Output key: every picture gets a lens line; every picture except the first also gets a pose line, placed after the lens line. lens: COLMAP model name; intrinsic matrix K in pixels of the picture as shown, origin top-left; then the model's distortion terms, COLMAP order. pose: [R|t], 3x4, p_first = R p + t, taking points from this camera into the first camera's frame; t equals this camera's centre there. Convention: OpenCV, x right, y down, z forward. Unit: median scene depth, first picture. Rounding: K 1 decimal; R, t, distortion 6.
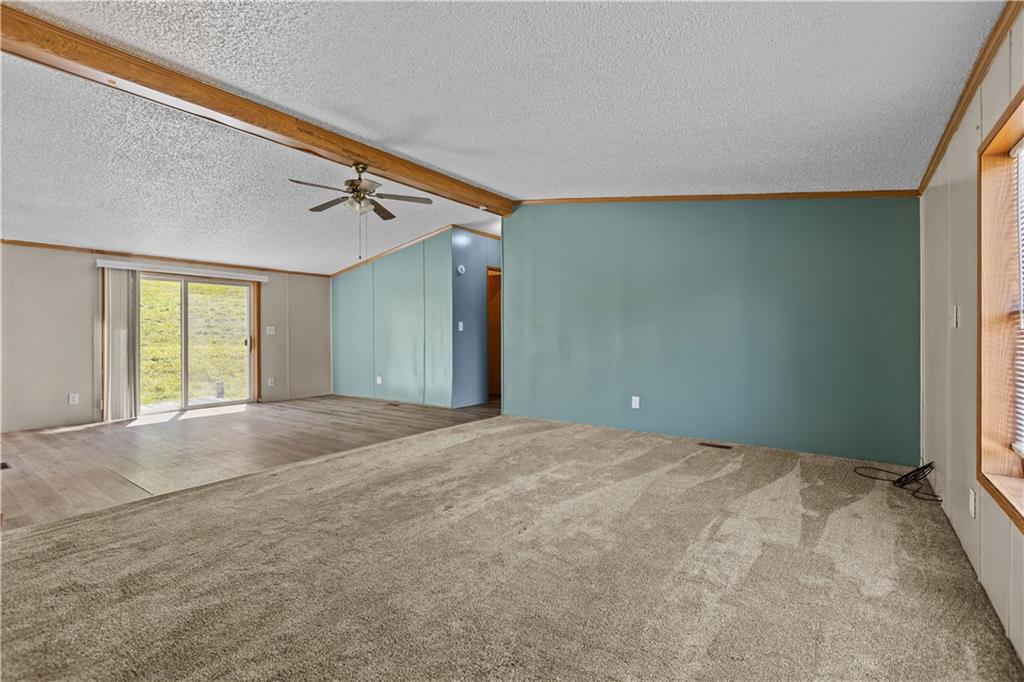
lens RADIAL K [[456.3, 0, 518.2], [0, 456.3, 335.2], [0, 0, 1]] dist [0.000470, -0.000838]
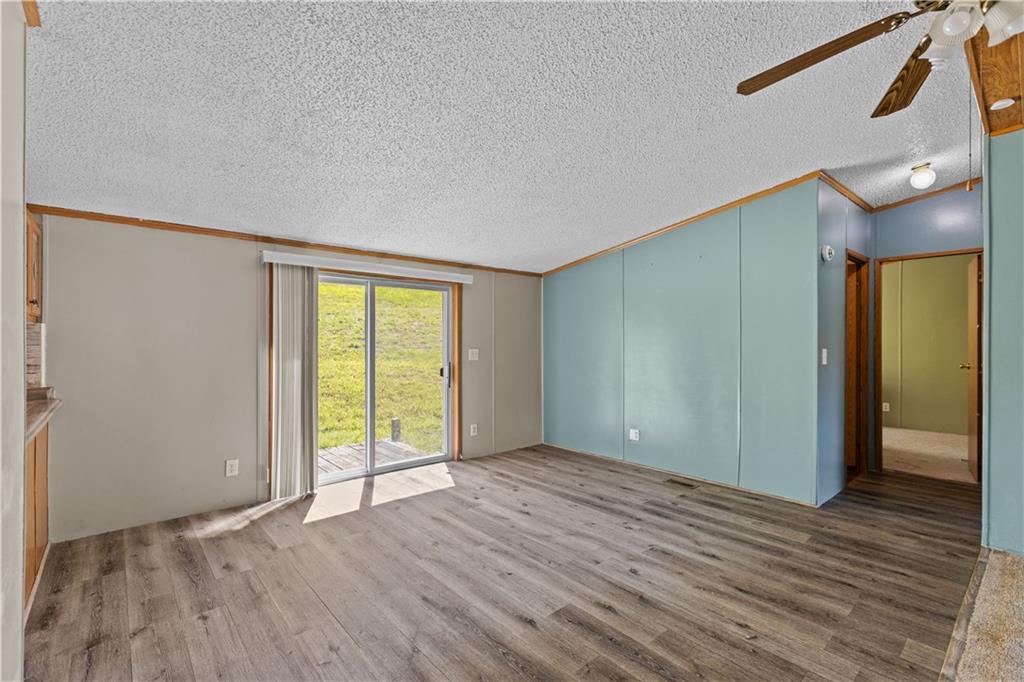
lens RADIAL K [[456.3, 0, 513.6], [0, 456.3, 343.5], [0, 0, 1]] dist [0.000470, -0.000838]
pose [[0.974843, 0.006663, -0.222791, -0.402748], [-0.005349, 0.999965, 0.006501, -0.039204], [0.222826, -0.005145, 0.974845, 0.418215]]
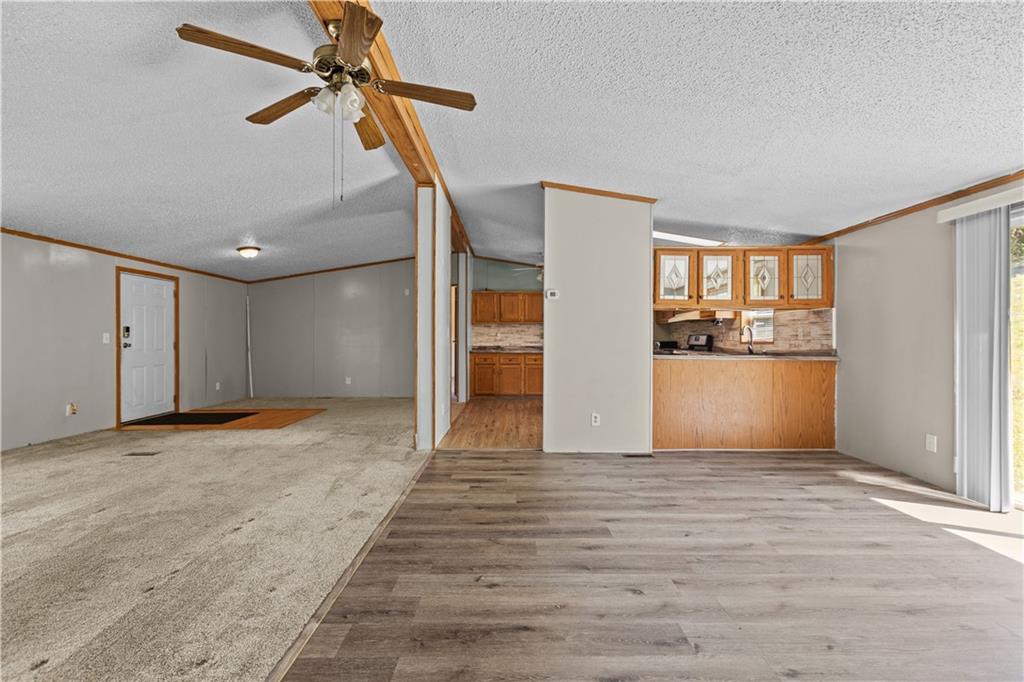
lens RADIAL K [[456.3, 0, 518.9], [0, 456.3, 337.8], [0, 0, 1]] dist [0.000470, -0.000838]
pose [[-0.797824, -0.002234, -0.602886, -0.130181], [0.000129, 0.999992, -0.003876, -0.002902], [0.602890, -0.003170, -0.797818, 1.055749]]
